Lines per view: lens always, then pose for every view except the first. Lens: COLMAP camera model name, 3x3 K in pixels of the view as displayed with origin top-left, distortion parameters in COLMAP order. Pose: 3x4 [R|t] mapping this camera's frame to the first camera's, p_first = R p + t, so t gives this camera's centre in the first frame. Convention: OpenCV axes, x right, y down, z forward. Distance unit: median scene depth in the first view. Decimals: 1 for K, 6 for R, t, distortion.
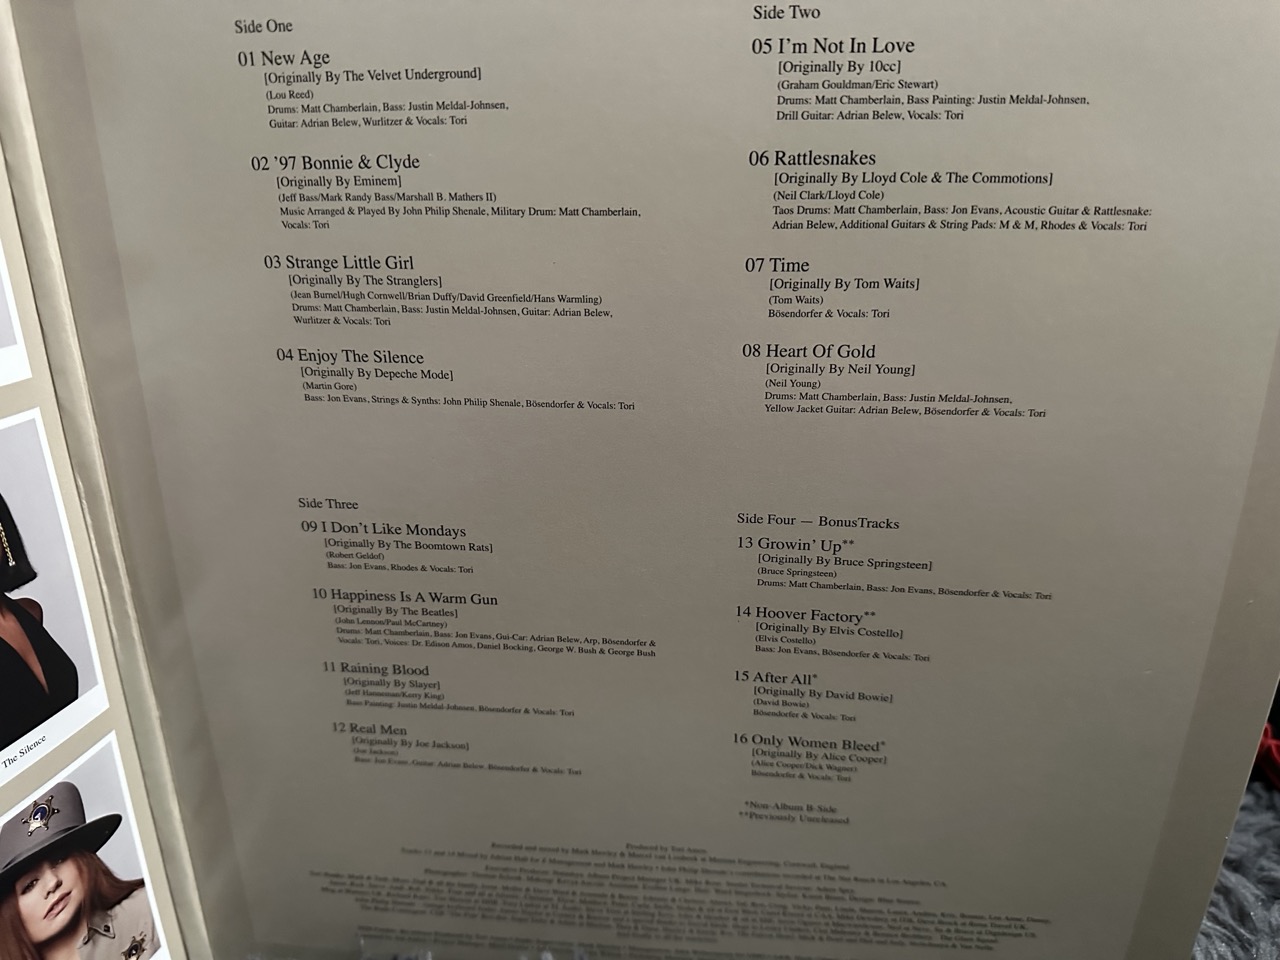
lens RADIAL K [[880.4, 0, 638.4], [0, 880.4, 494.1], [0, 0, 1]] dist [0.064329, -0.141118]
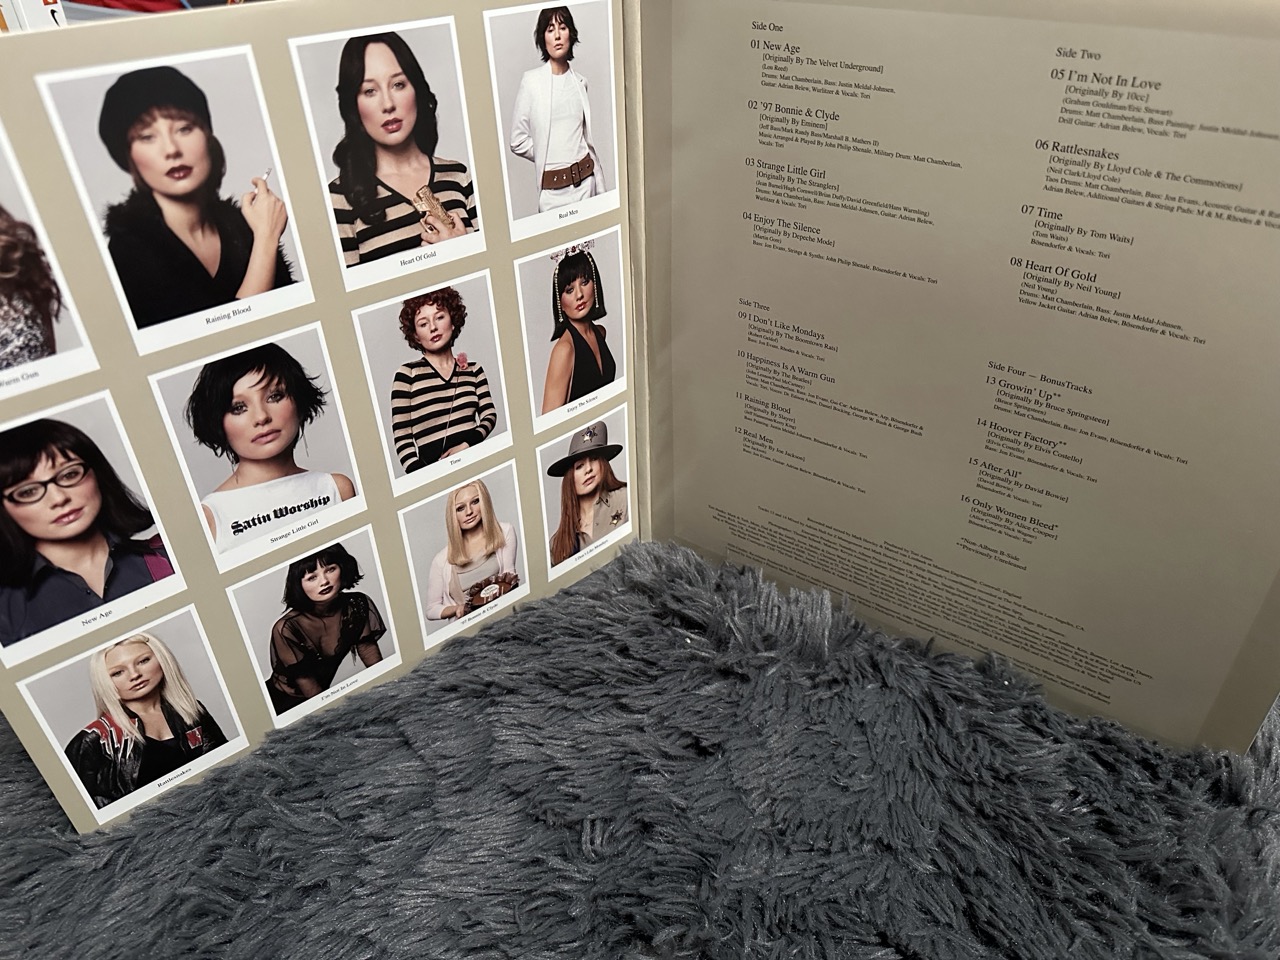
lens RADIAL K [[951.7, 0, 640.0], [0, 951.7, 480.0], [0, 0, 1]] dist [0.079274, -0.117084]
pose [[0.862875, 0.270897, -0.426686, 0.382802], [-0.150270, 0.943556, 0.295164, -0.200495], [0.482561, -0.190571, 0.854878, -0.852969]]
